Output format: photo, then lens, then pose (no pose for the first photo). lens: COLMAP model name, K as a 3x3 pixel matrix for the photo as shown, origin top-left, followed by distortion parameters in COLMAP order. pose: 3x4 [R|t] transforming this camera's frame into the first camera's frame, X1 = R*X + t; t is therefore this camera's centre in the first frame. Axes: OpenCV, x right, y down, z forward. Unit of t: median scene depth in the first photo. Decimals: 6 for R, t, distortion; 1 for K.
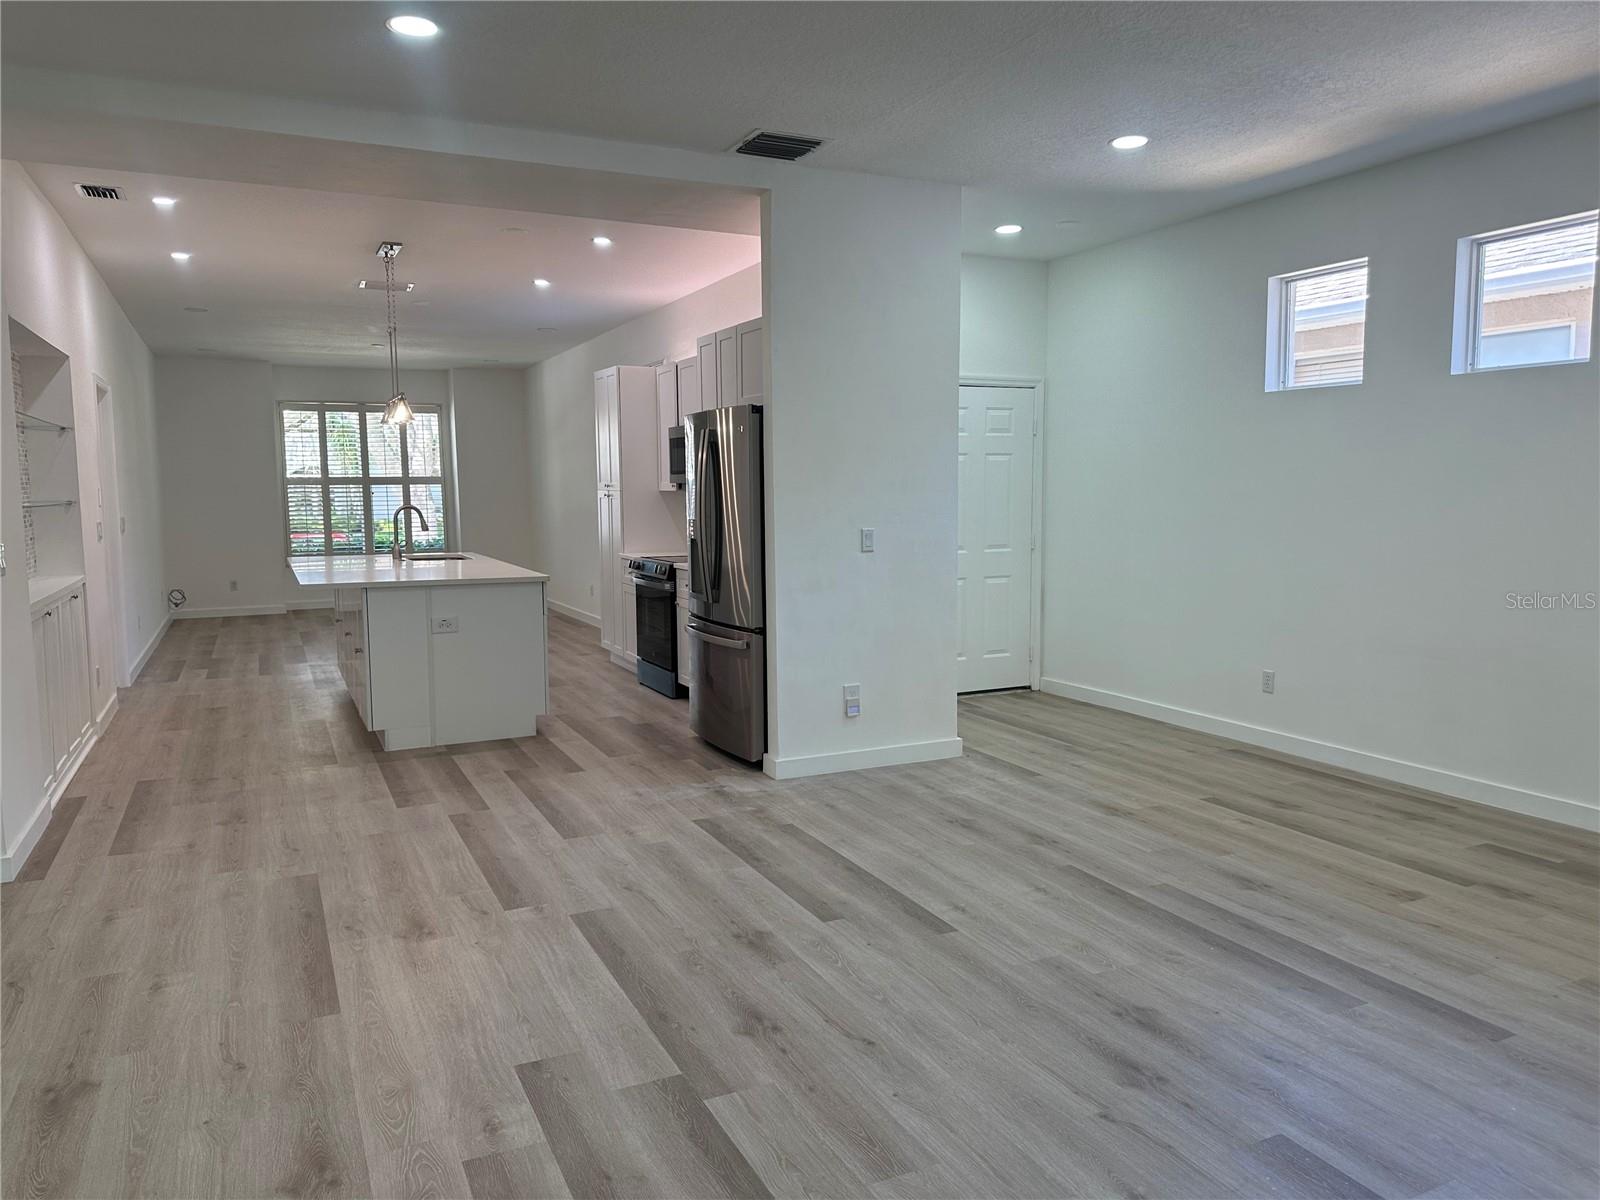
lens RADIAL K [[1146.4, 0, 817.3], [0, 1146.4, 600.9], [0, 0, 1]] dist [0.055403, -0.048135]
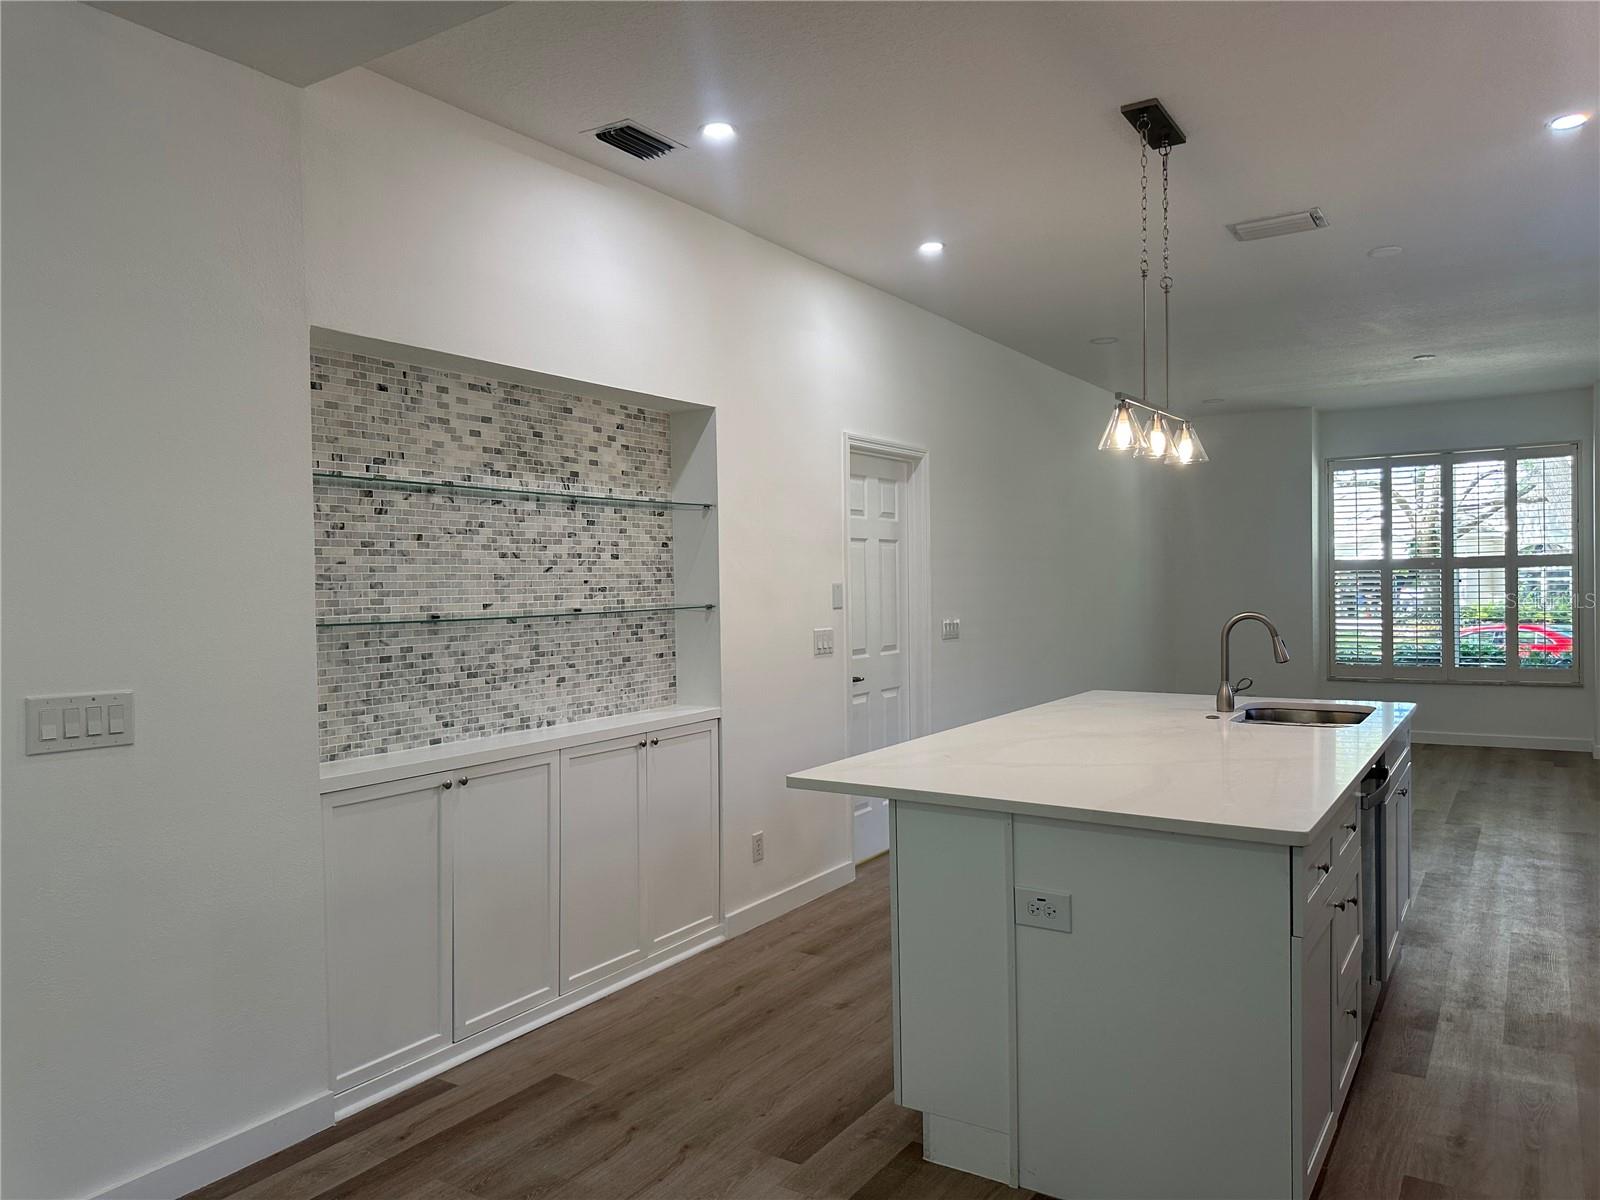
lens RADIAL K [[1146.4, 0, 799.6], [0, 1146.4, 602.2], [0, 0, 1]] dist [0.055403, -0.048135]
pose [[0.525099, 0.016280, -0.850886, -0.011722], [-0.075104, 0.996803, -0.027276, -0.099923], [0.847721, 0.078227, 0.524642, 0.955572]]
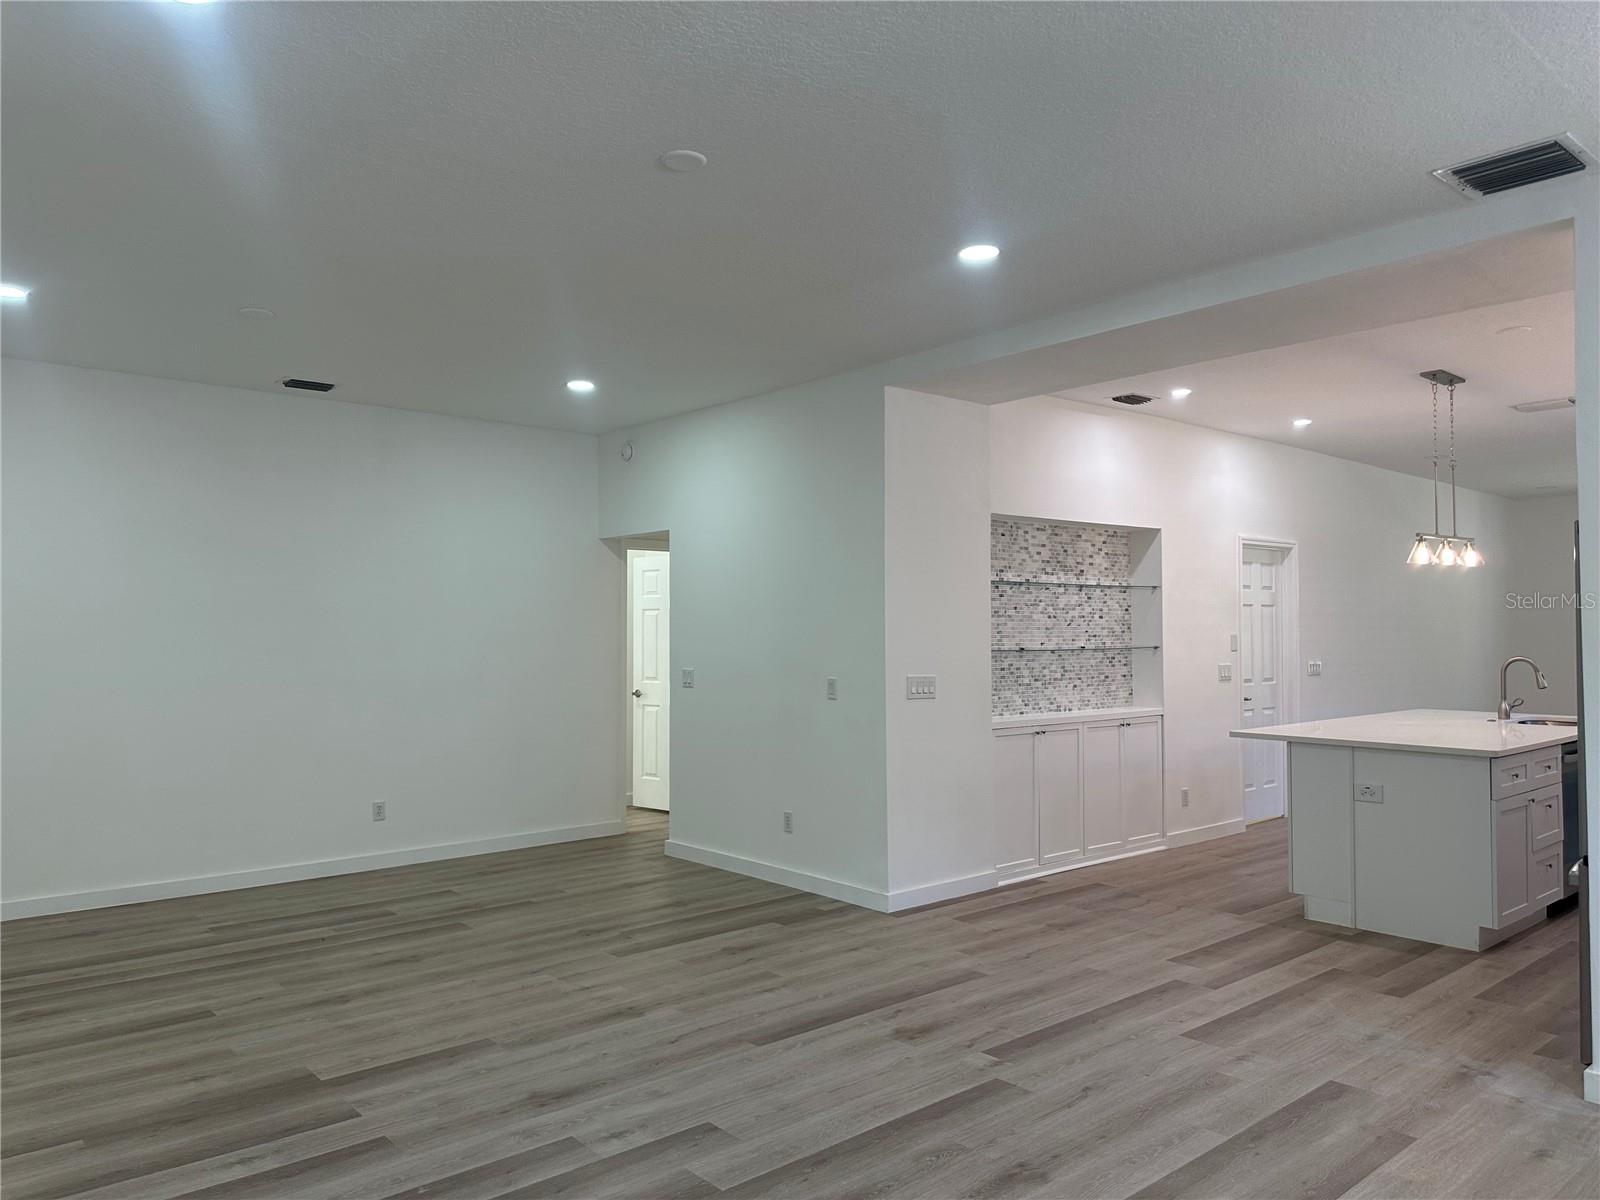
lens RADIAL K [[1146.4, 0, 769.0], [0, 1146.4, 584.5], [0, 0, 1]] dist [0.055403, -0.048135]
pose [[0.242615, -0.029820, -0.969664, 0.597916], [-0.097903, 0.993672, -0.055054, -0.060097], [0.965170, 0.108290, 0.238160, 0.454196]]
